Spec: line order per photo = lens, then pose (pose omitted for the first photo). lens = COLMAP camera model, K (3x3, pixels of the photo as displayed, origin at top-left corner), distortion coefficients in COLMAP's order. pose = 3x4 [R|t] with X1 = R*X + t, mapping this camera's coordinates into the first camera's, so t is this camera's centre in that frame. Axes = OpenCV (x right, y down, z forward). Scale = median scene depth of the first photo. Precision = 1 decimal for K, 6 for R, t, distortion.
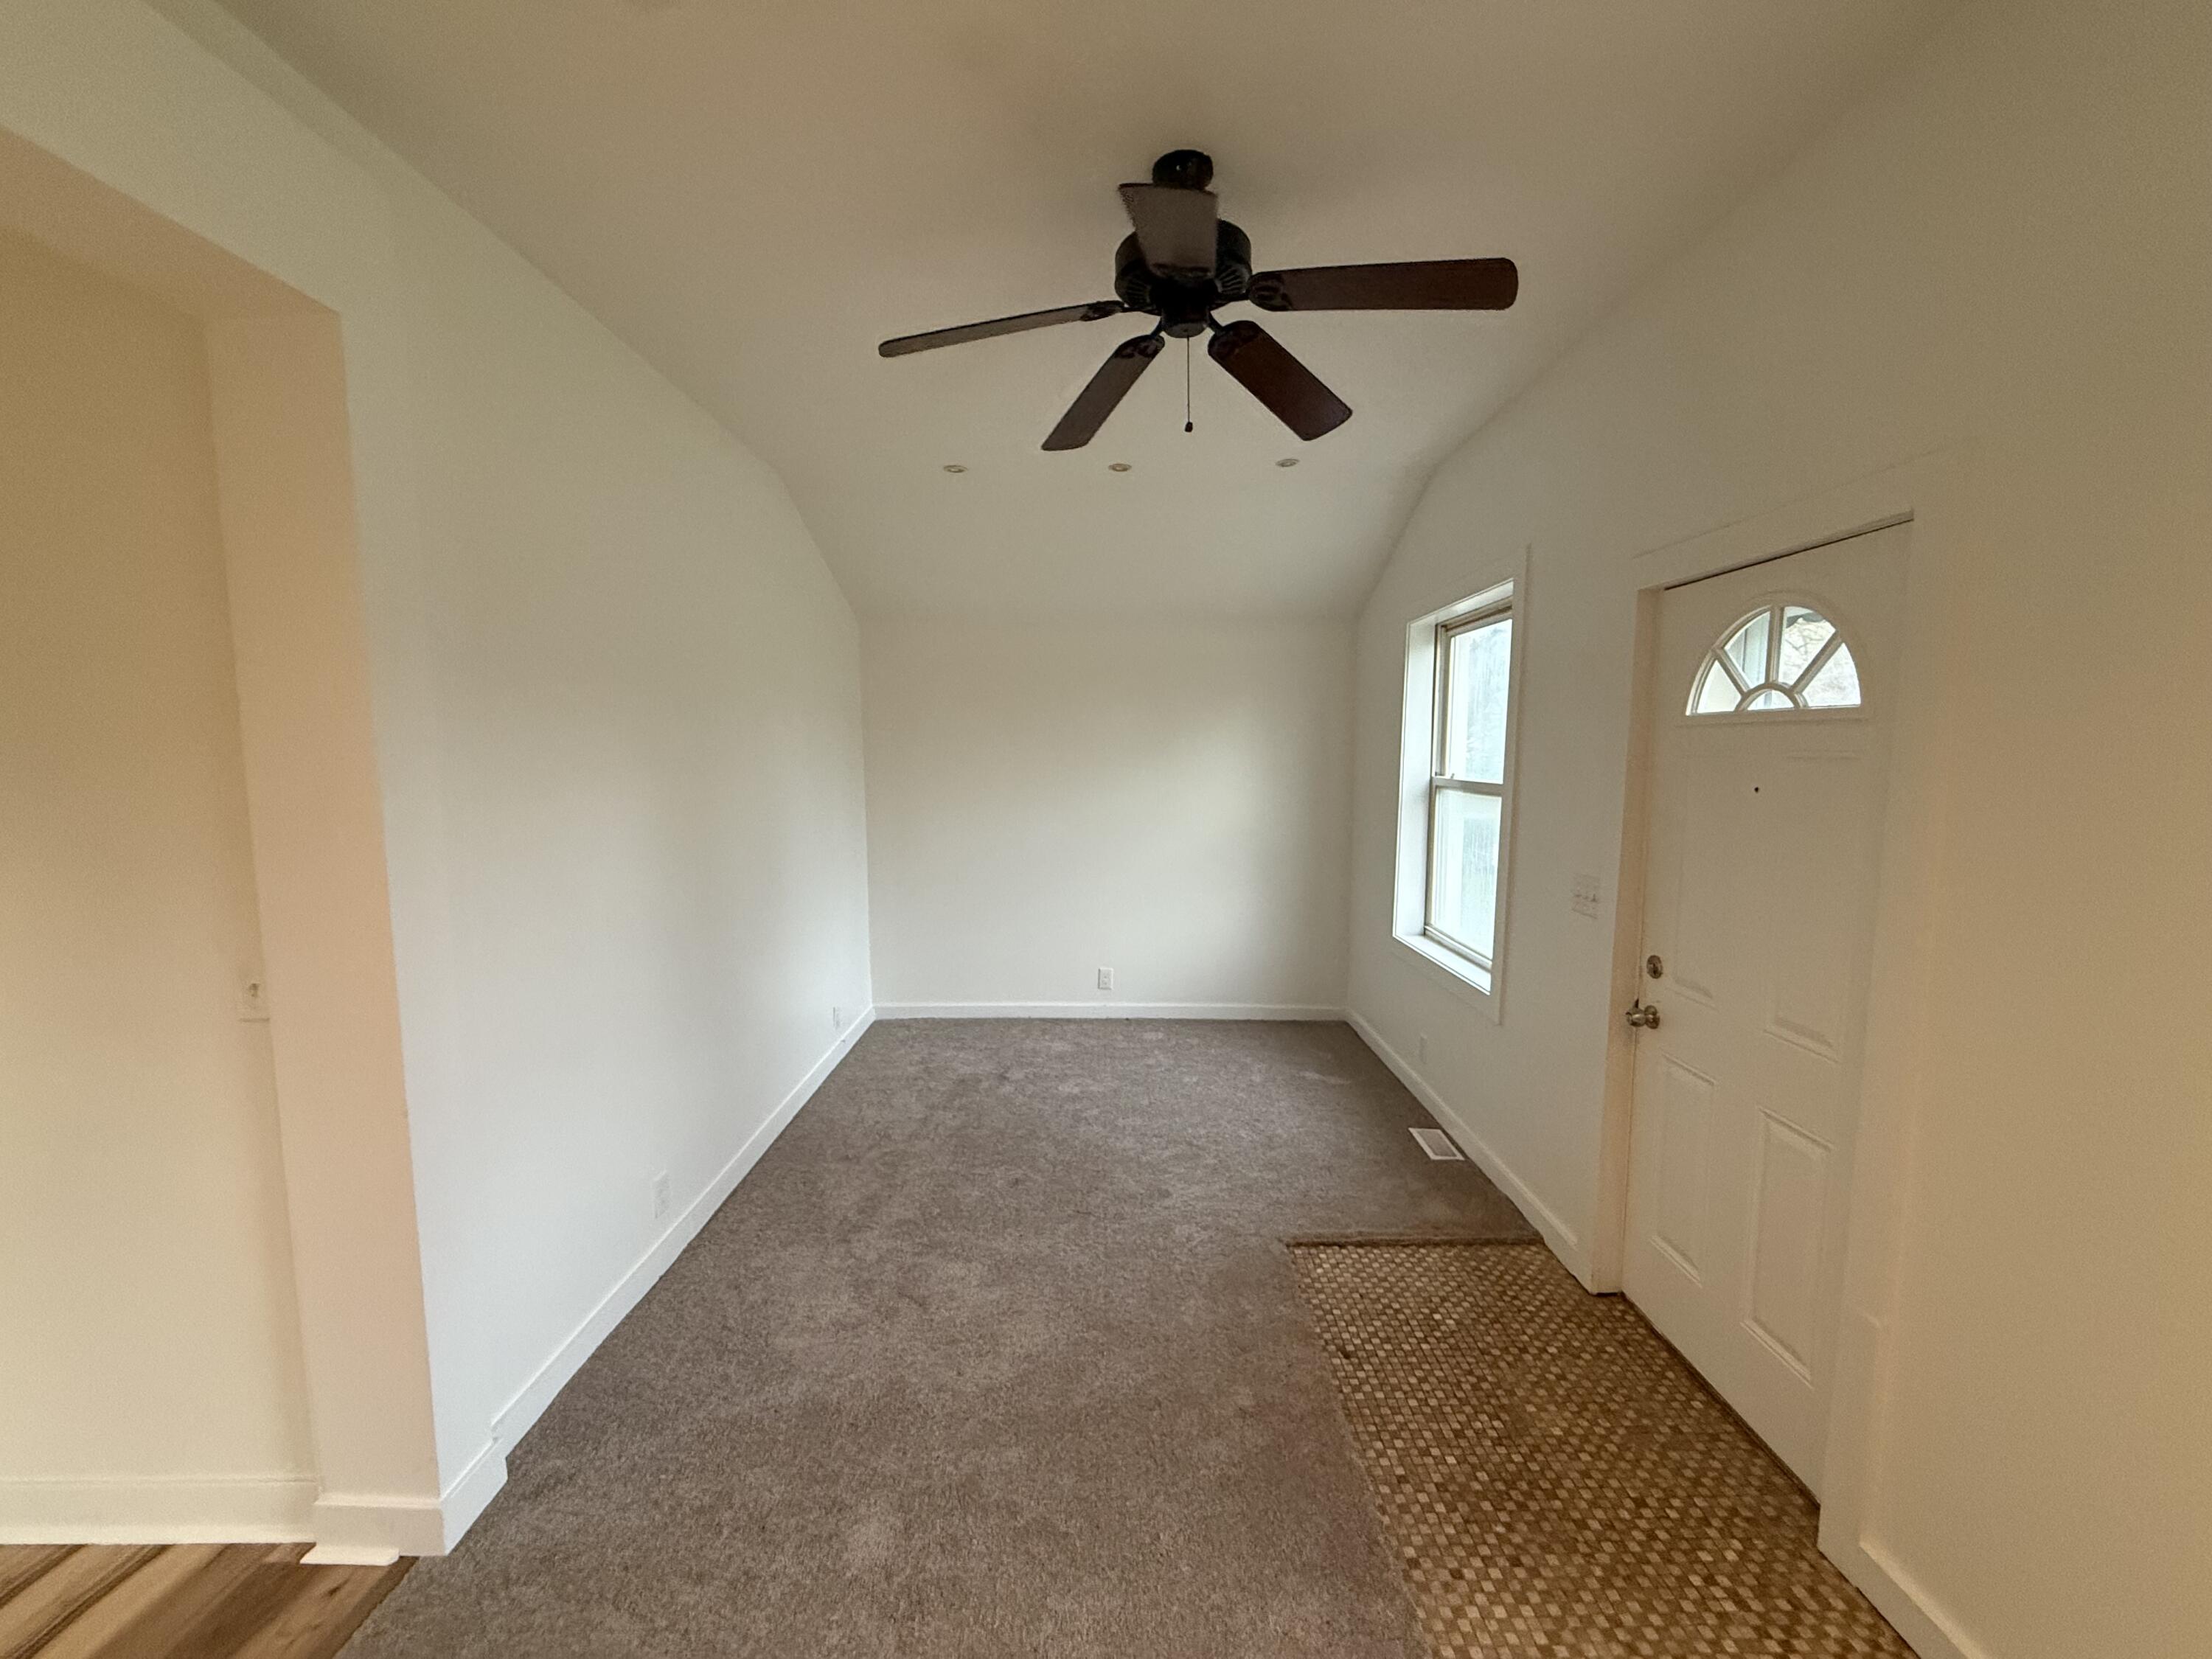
lens RADIAL K [[883.2, 0, 1097.3], [0, 883.2, 830.6], [0, 0, 1]] dist [0.000792, -0.000690]
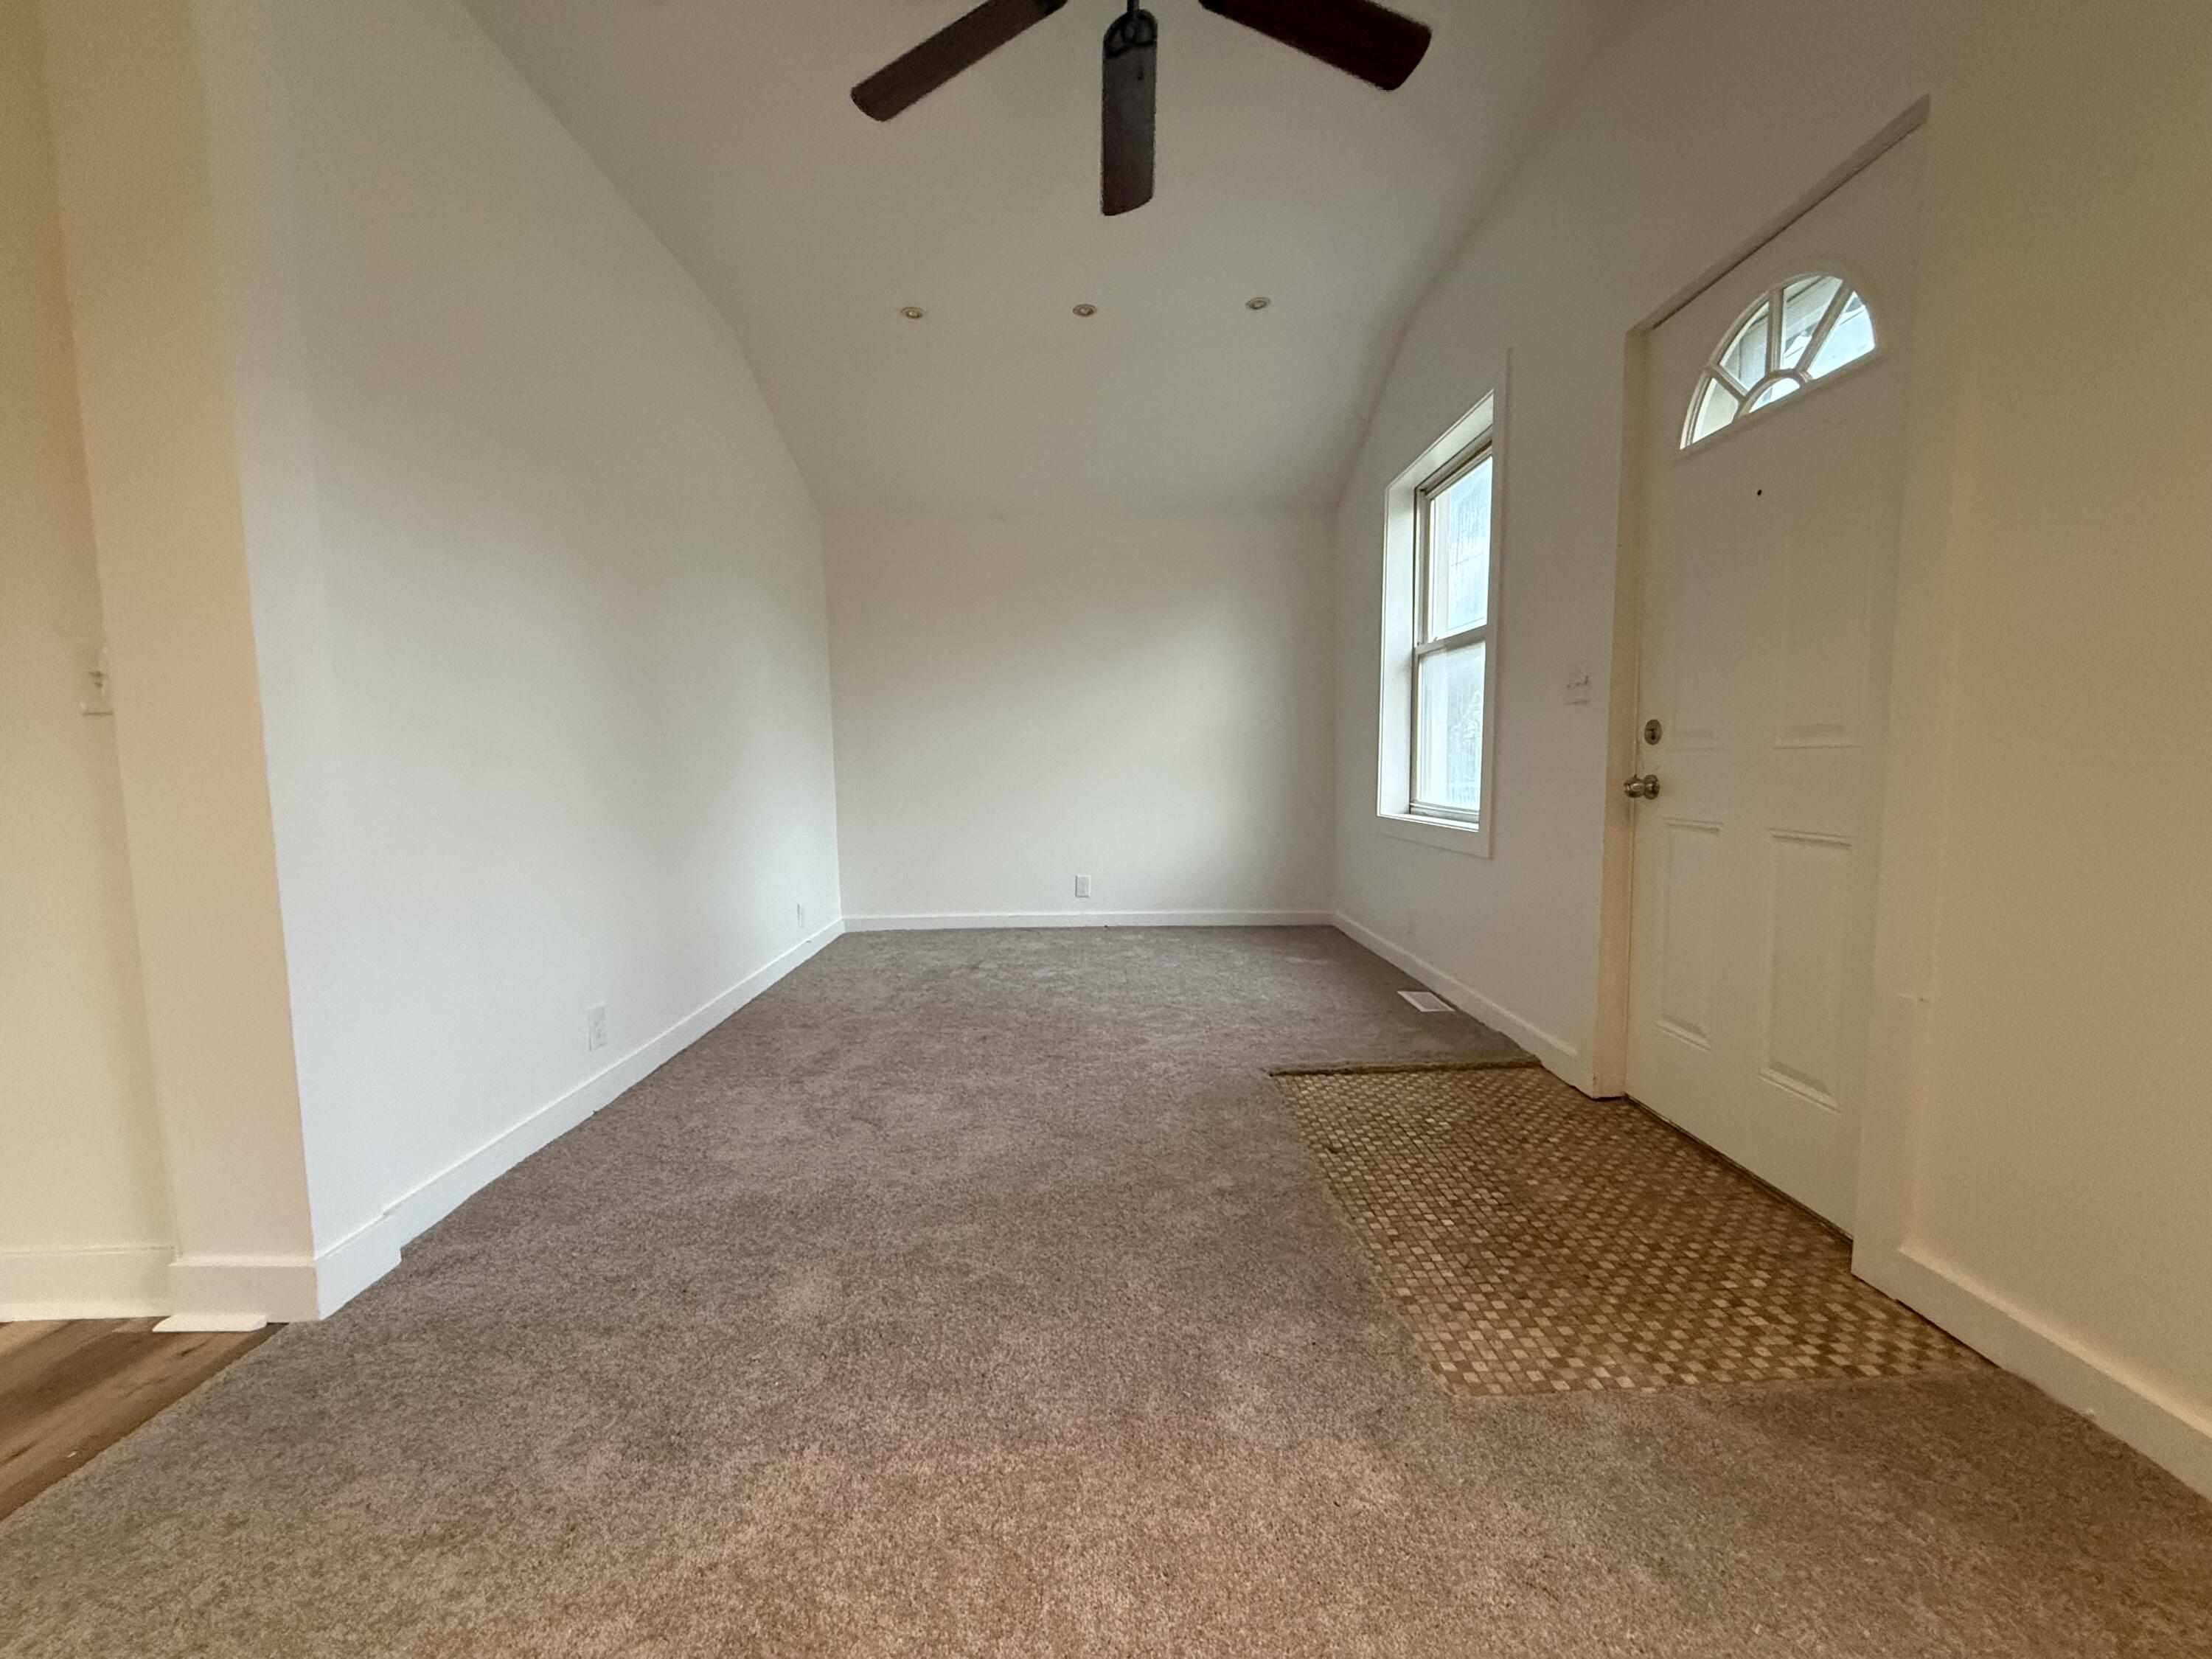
lens RADIAL K [[881.3, 0, 1098.1], [0, 881.3, 831.9], [0, 0, 1]] dist [0.000497, -0.000778]
pose [[0.999766, -0.015673, 0.014926, 0.027559], [0.015871, 0.999786, -0.013275, 0.277507], [-0.014715, 0.013508, 0.999800, 0.077996]]
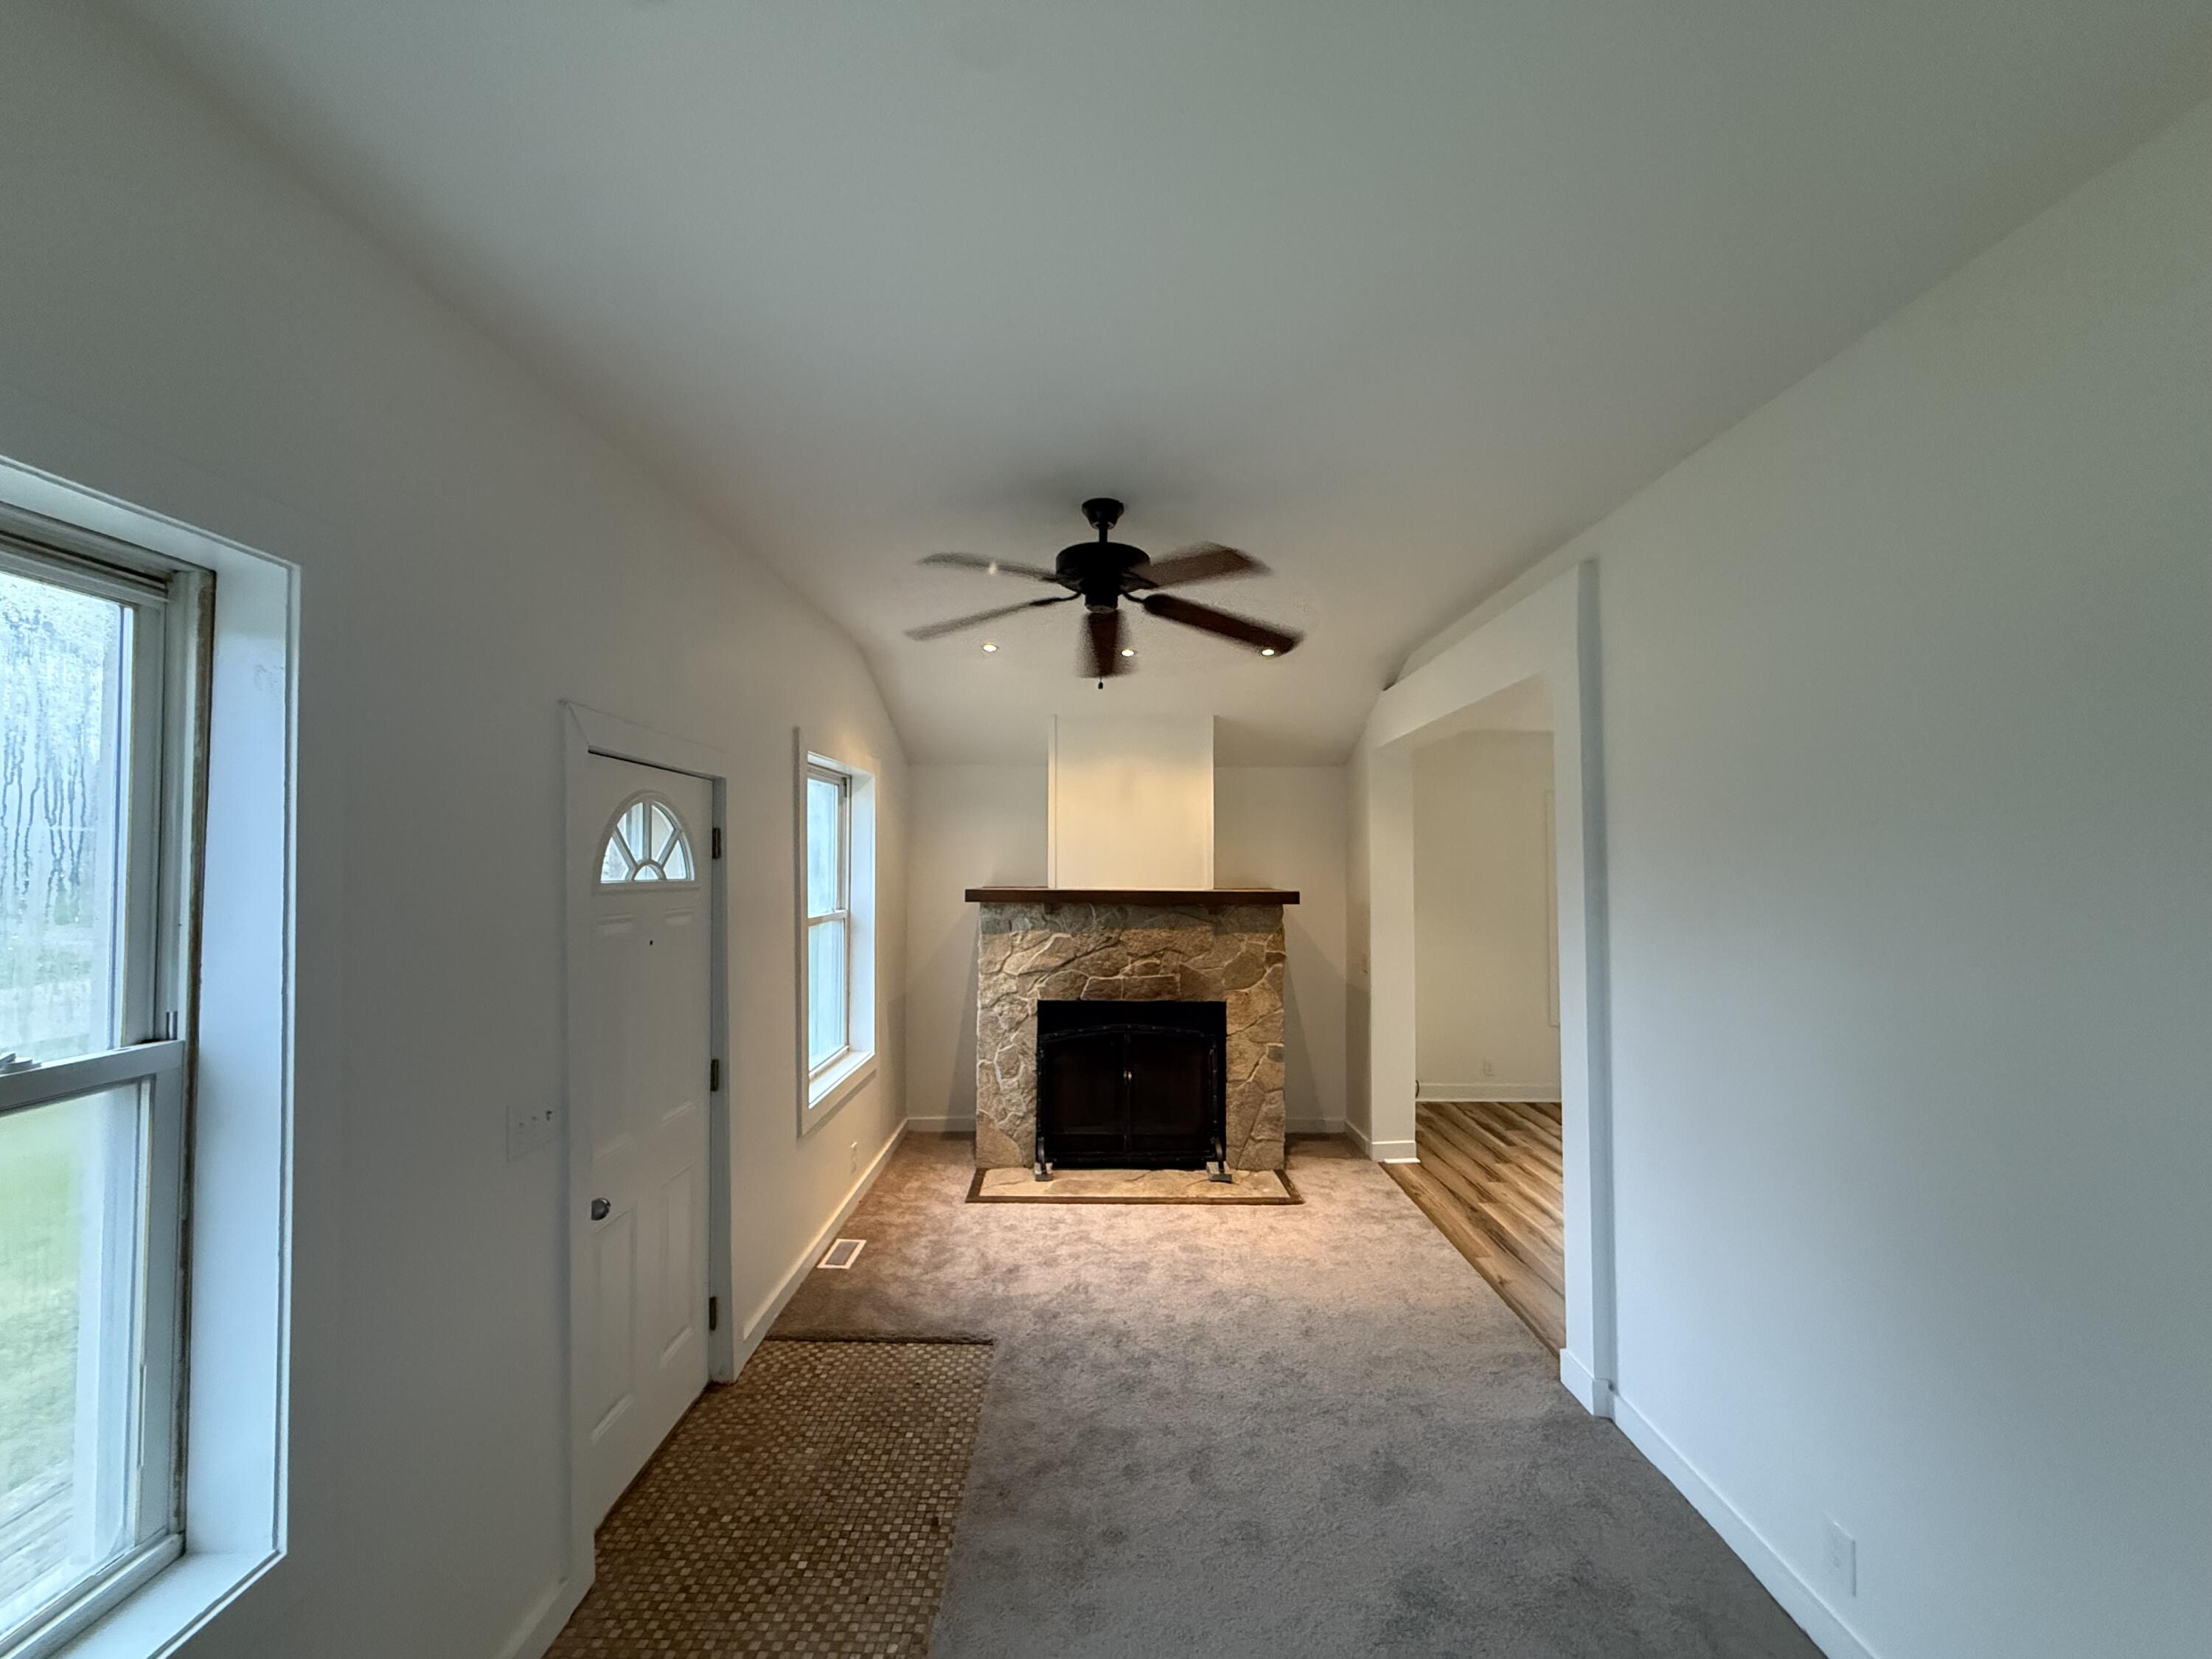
lens RADIAL K [[883.2, 0, 1097.3], [0, 883.2, 830.6], [0, 0, 1]] dist [0.000792, -0.000690]
pose [[-0.999895, 0.013609, -0.004905, 0.096812], [0.013297, 0.998178, 0.058856, -0.243761], [0.005697, 0.058784, -0.998254, 2.012587]]
